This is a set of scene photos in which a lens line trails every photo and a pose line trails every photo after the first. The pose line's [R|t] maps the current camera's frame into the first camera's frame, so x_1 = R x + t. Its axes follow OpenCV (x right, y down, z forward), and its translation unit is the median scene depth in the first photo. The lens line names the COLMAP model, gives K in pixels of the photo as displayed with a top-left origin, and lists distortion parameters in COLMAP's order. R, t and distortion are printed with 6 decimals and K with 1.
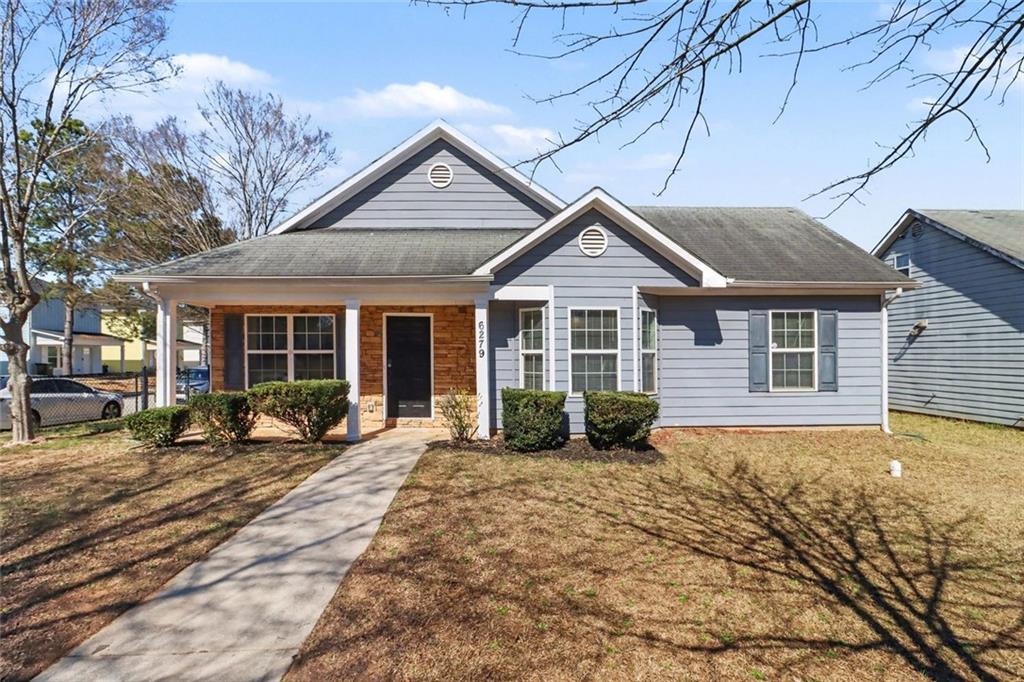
lens RADIAL K [[439.1, 0, 512.5], [0, 439.1, 349.0], [0, 0, 1]] dist [0.009104, 0.000494]
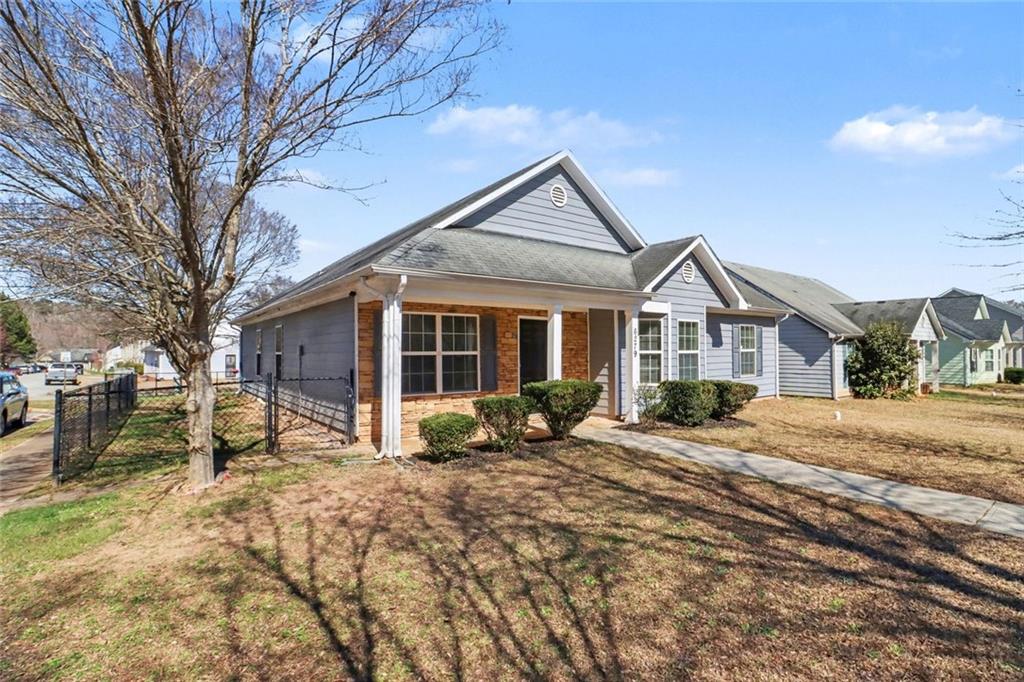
lens RADIAL K [[439.1, 0, 517.2], [0, 439.1, 335.9], [0, 0, 1]] dist [0.009104, 0.000494]
pose [[0.838405, 0.015751, 0.544821, -0.915939], [-0.002008, 0.999665, -0.025811, -0.006932], [-0.545044, 0.020546, 0.838155, 0.127060]]
